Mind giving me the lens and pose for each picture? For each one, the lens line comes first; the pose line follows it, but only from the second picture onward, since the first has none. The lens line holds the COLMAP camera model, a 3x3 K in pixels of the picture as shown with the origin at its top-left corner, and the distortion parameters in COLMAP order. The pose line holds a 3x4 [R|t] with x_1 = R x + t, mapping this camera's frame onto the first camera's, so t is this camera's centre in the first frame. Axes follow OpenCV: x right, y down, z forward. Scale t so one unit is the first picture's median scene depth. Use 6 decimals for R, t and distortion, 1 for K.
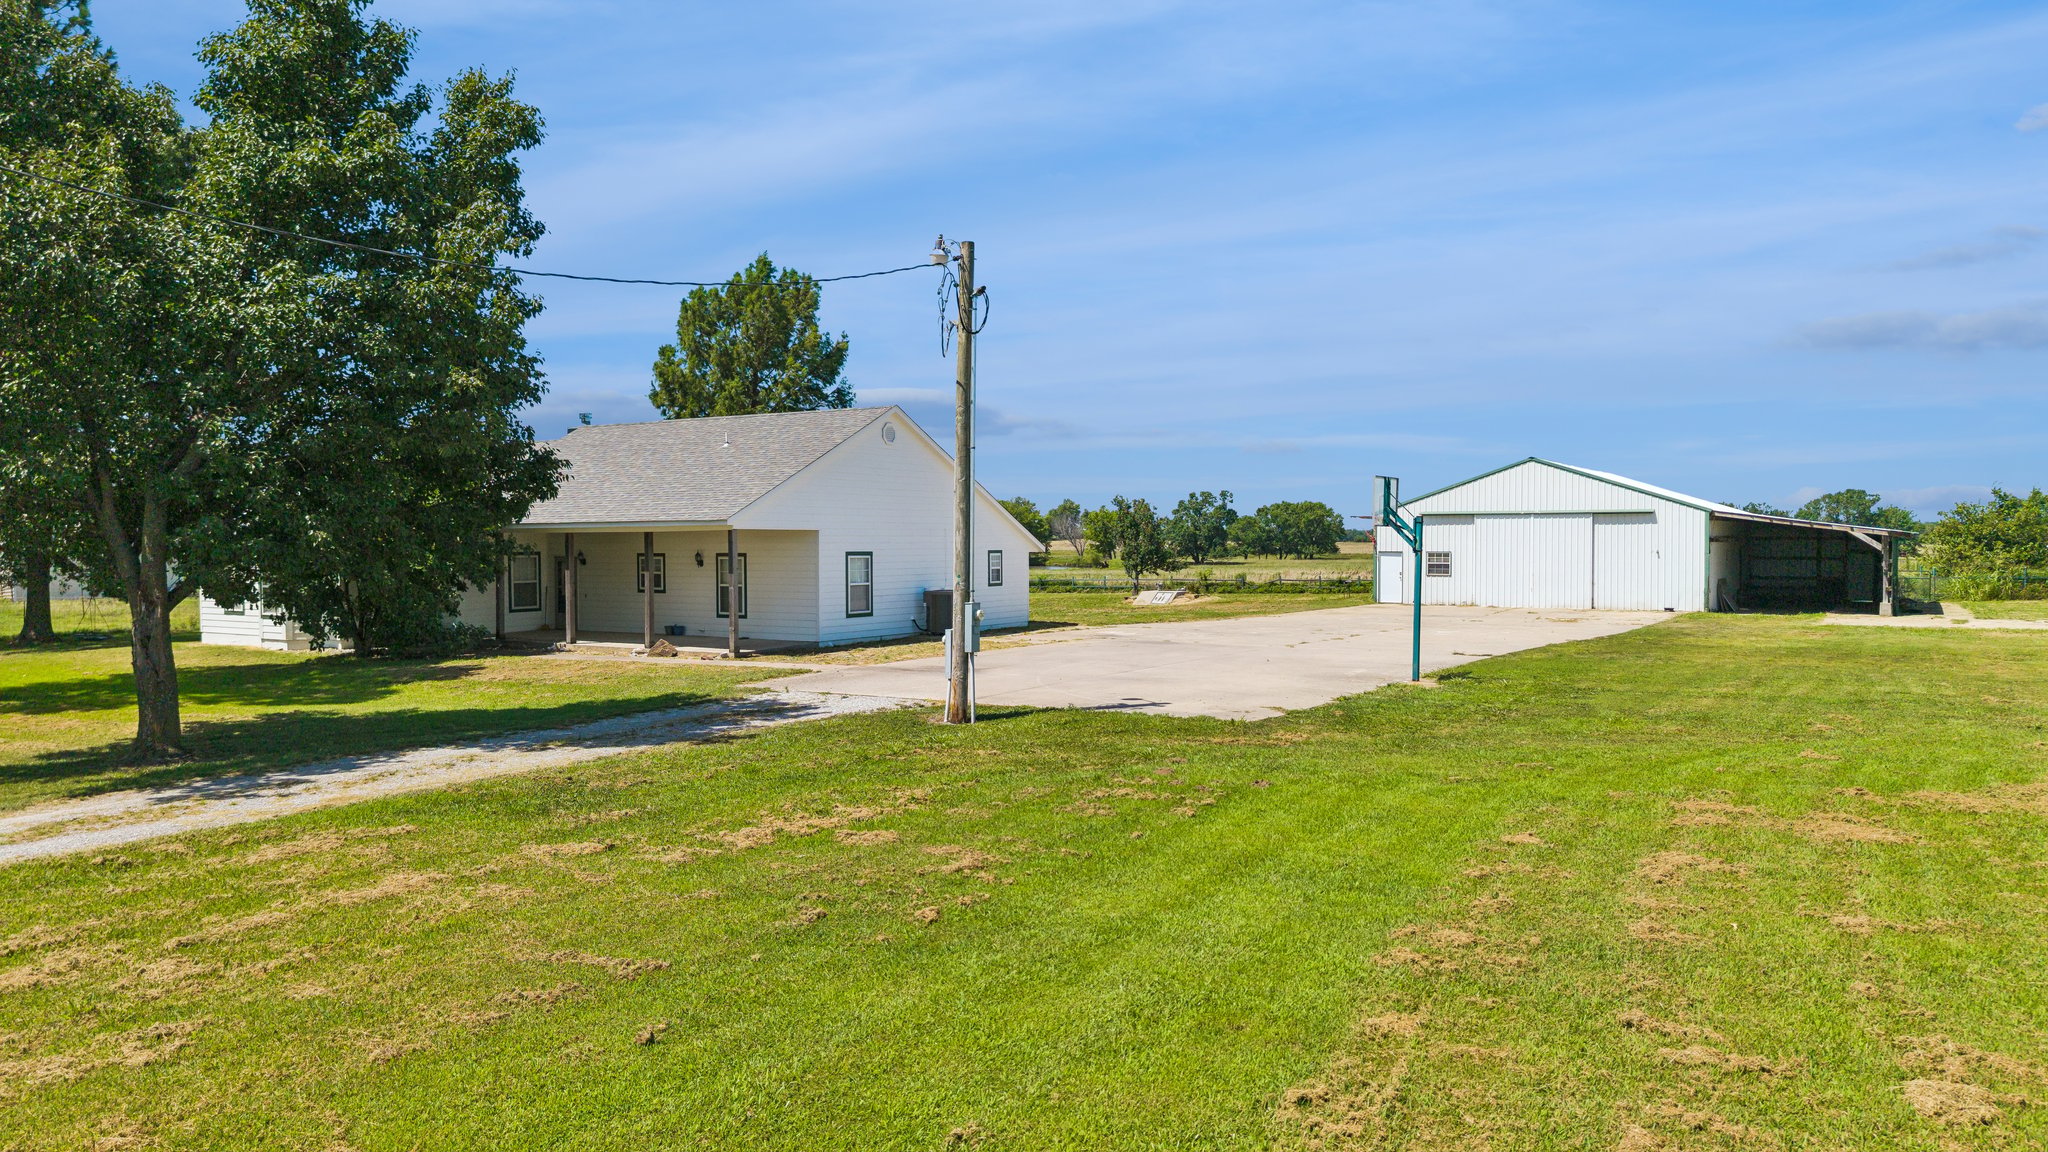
lens RADIAL K [[1399.5, 0, 1031.8], [0, 1399.5, 566.9], [0, 0, 1]] dist [0.075193, -0.096460]
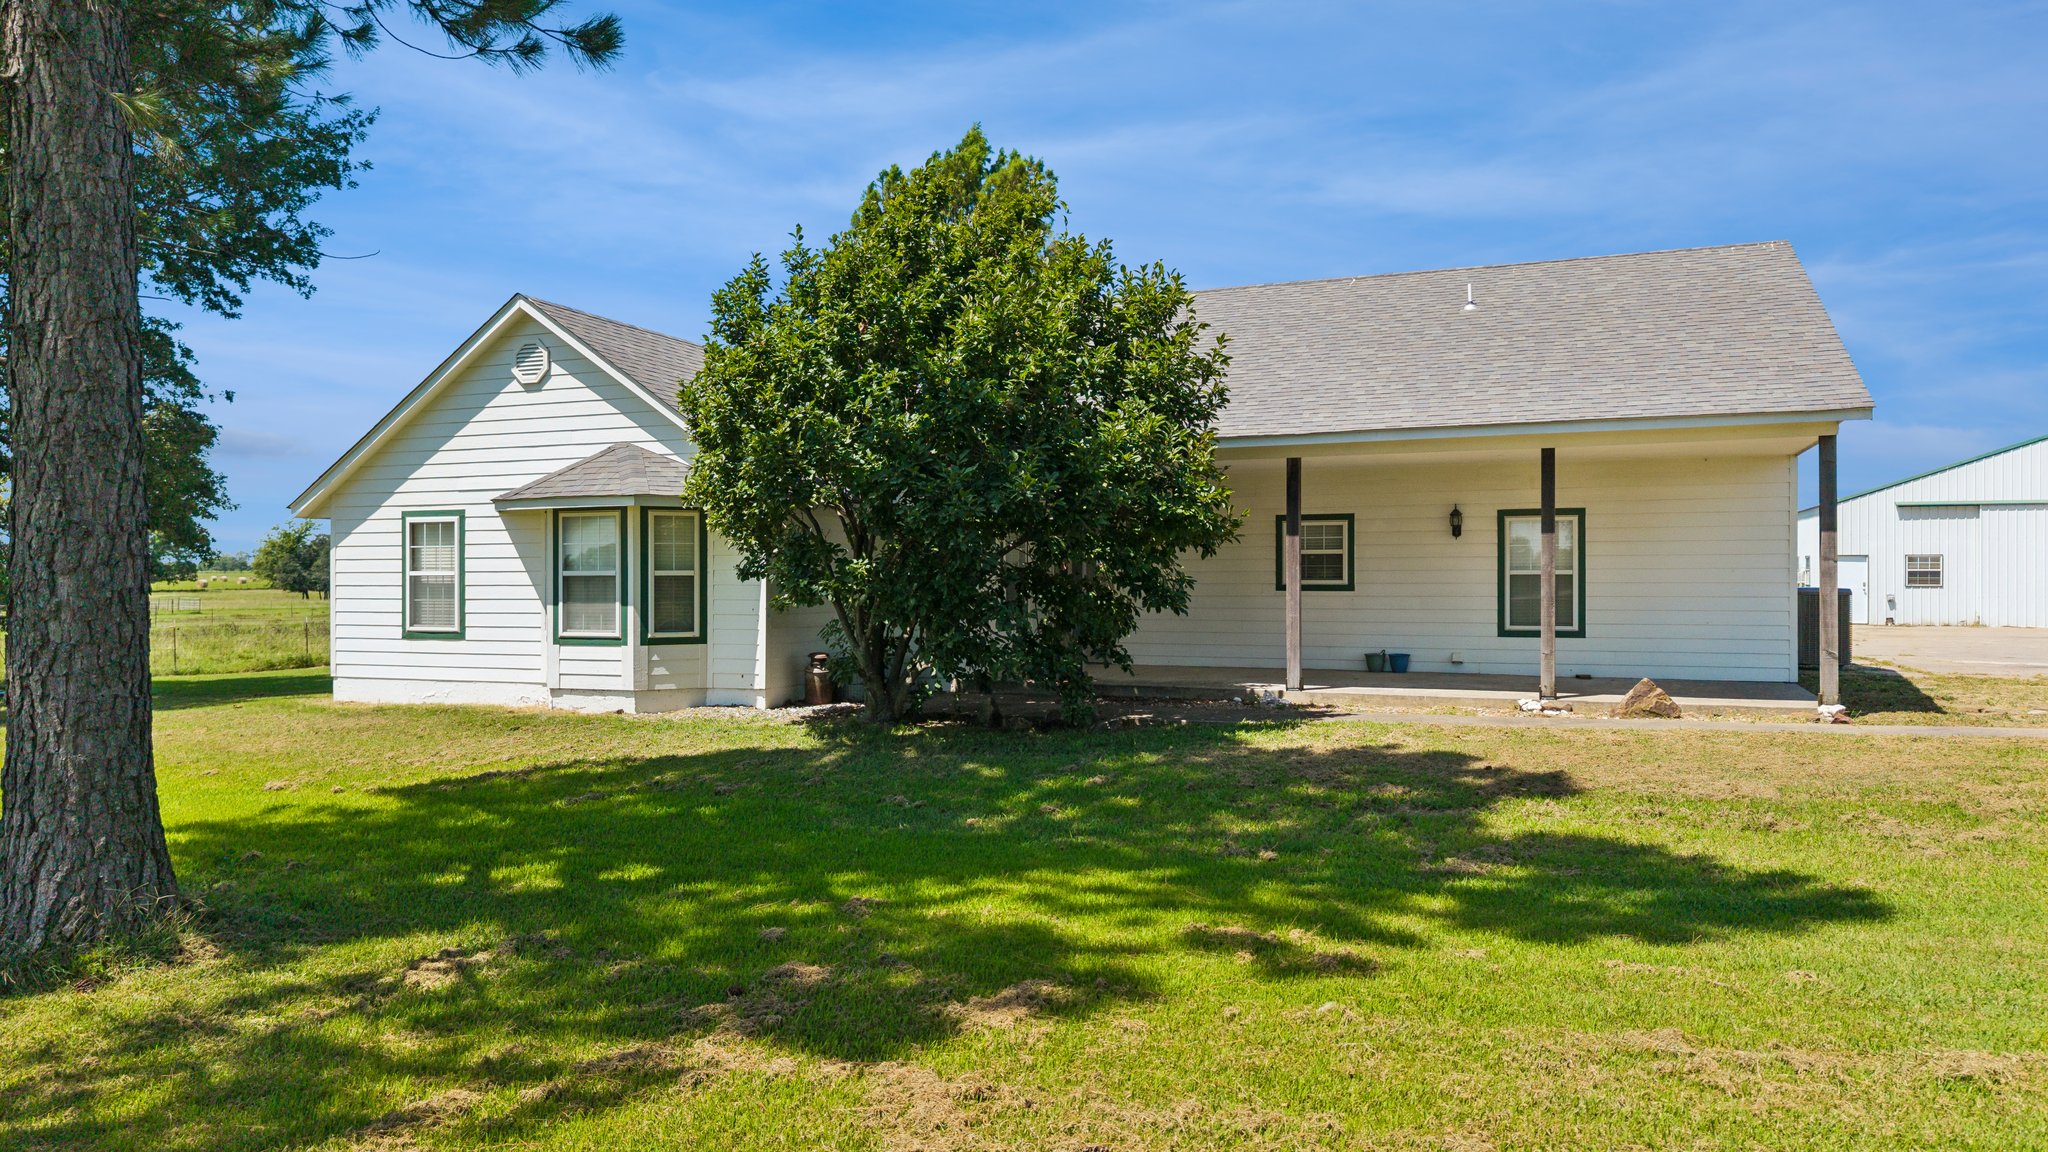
lens RADIAL K [[1399.5, 0, 1031.8], [0, 1399.5, 566.9], [0, 0, 1]] dist [0.075193, -0.096460]
pose [[0.982982, 0.003002, 0.183680, -0.367743], [0.002385, 0.999574, -0.029098, 0.019262], [-0.183689, 0.029041, 0.982555, 0.404960]]
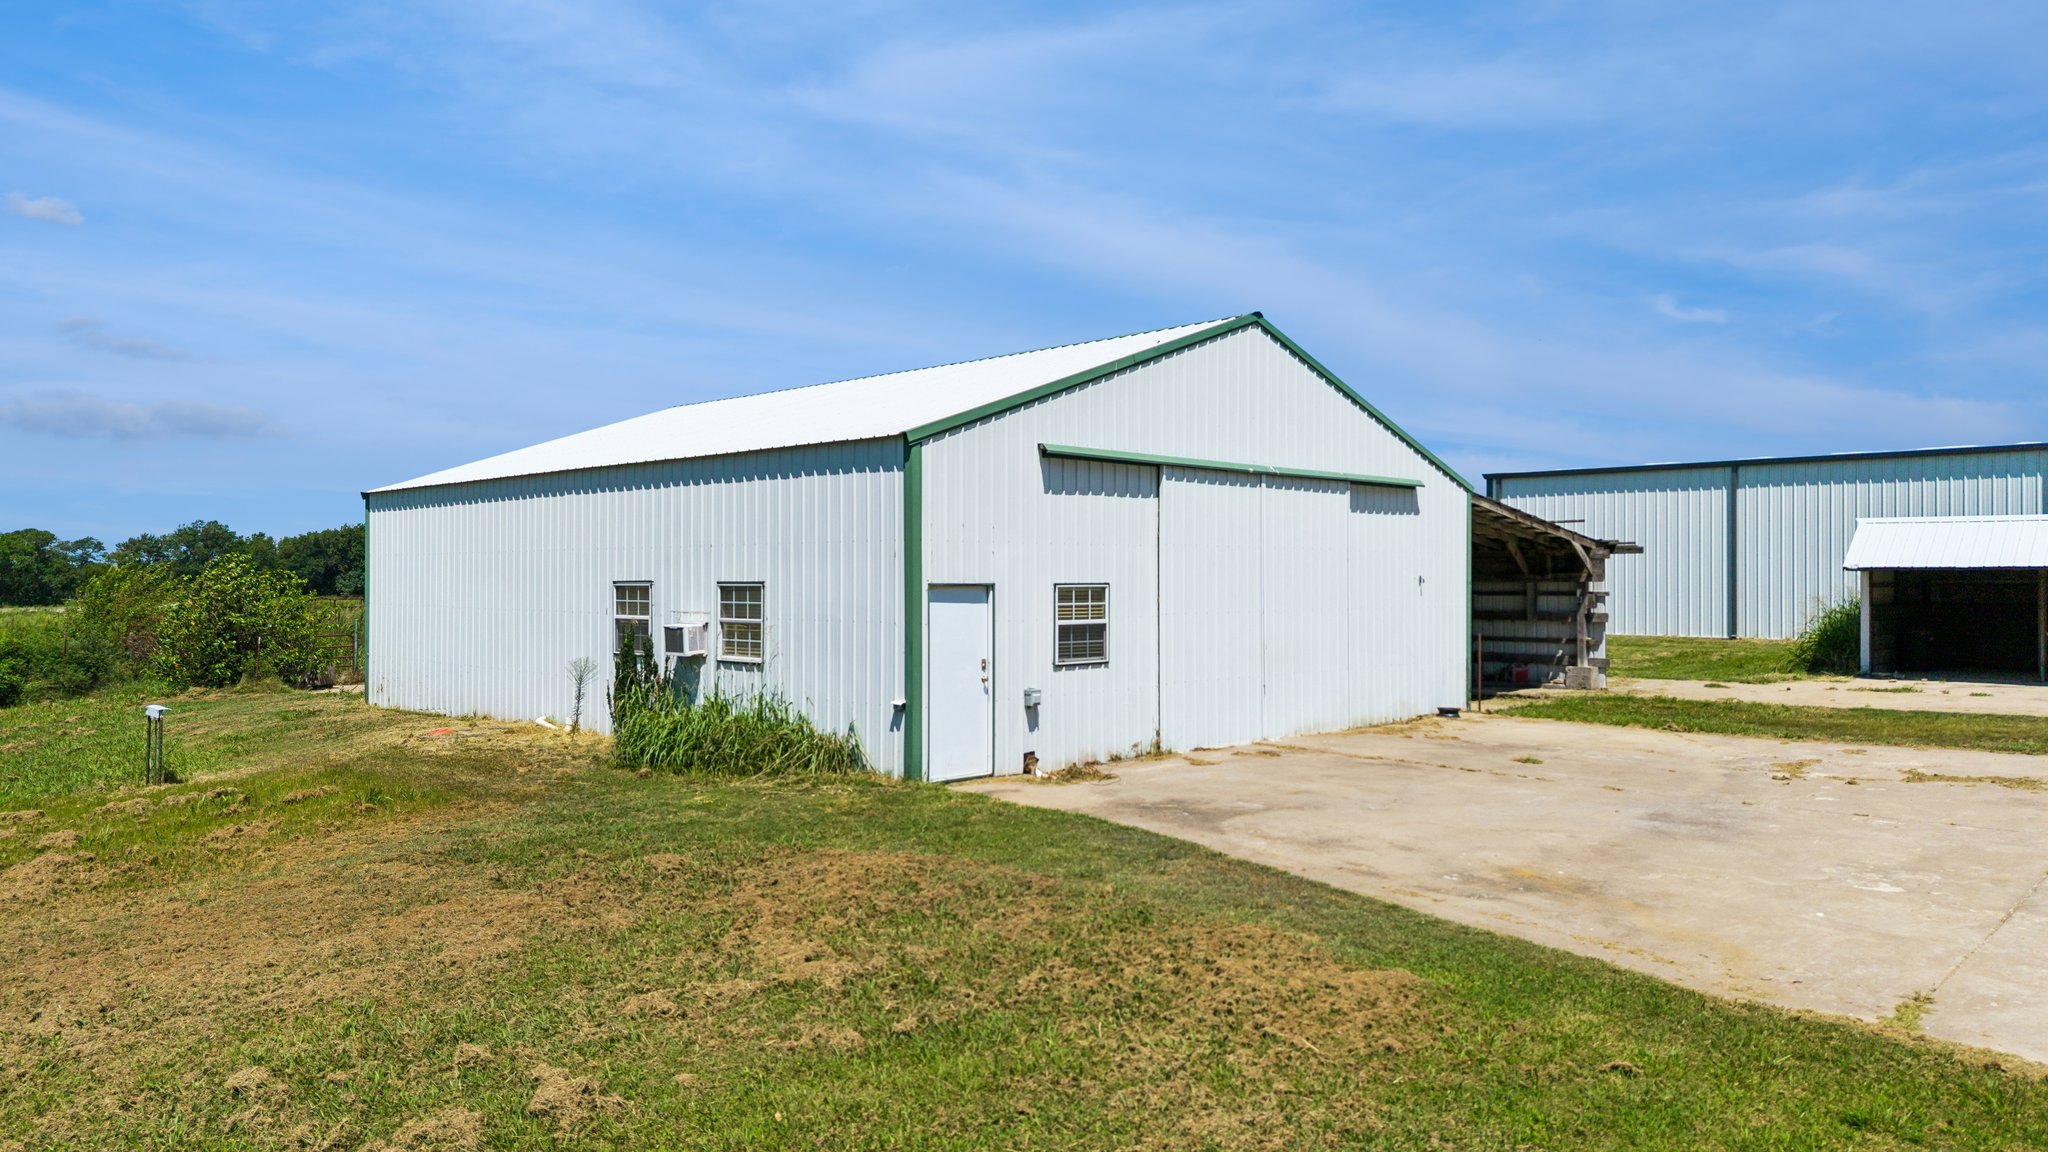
lens RADIAL K [[1399.5, 0, 1031.8], [0, 1399.5, 566.9], [0, 0, 1]] dist [0.075193, -0.096460]
pose [[0.182660, 0.007816, 0.983145, -0.002375], [0.020603, 0.999718, -0.011776, -0.012796], [-0.982960, 0.022407, 0.182447, 1.118035]]
